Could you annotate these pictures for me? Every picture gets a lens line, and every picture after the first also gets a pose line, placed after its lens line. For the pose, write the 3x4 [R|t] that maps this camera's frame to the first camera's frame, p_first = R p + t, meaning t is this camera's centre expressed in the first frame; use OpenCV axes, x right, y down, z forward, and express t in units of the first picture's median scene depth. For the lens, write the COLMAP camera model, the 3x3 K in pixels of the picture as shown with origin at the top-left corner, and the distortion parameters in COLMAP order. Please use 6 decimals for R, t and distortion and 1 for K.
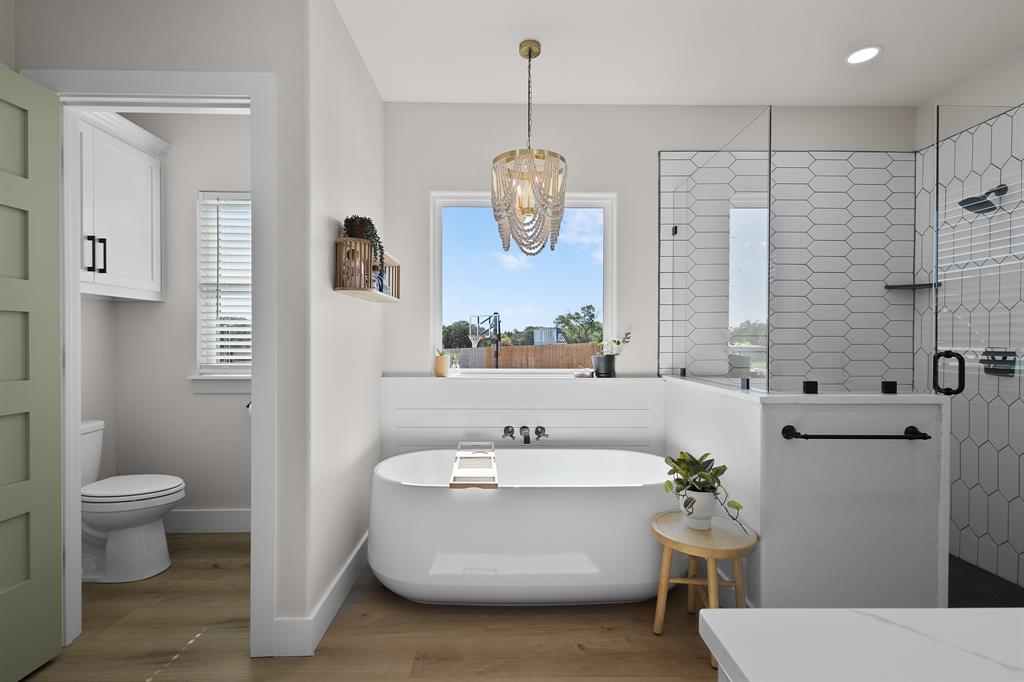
lens RADIAL K [[469.6, 0, 507.7], [0, 469.6, 342.6], [0, 0, 1]] dist [0.002191, 0.000183]
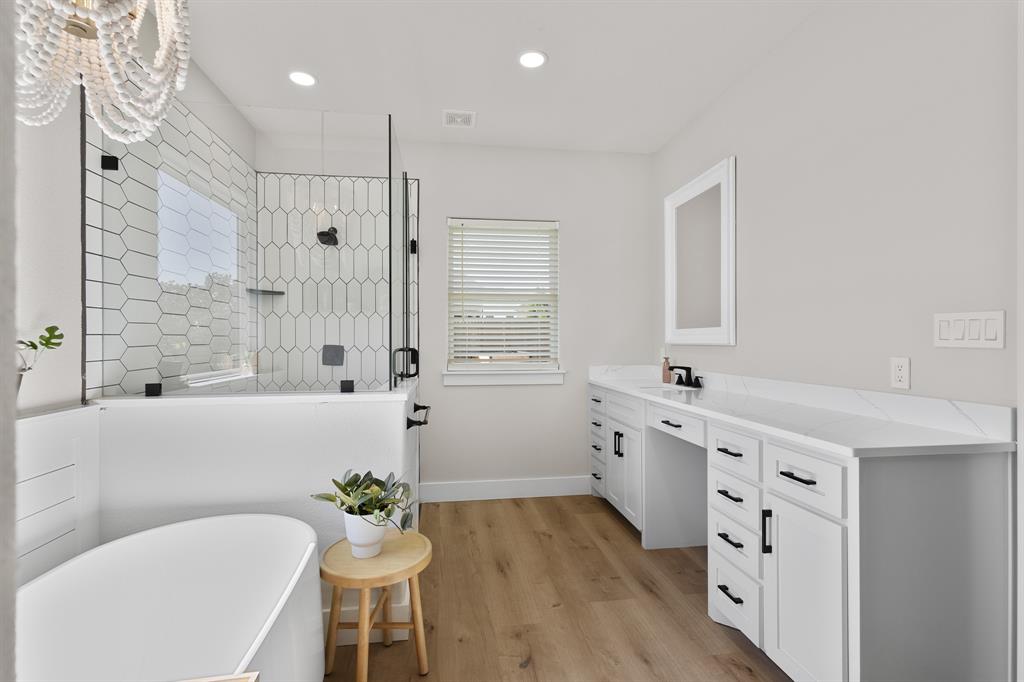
lens RADIAL K [[469.6, 0, 507.7], [0, 469.6, 342.6], [0, 0, 1]] dist [0.002191, 0.000183]
pose [[-0.128927, -0.007284, 0.991627, -0.316100], [0.010164, 0.999911, 0.008666, -0.002377], [-0.991602, 0.011197, -0.128841, 0.546201]]
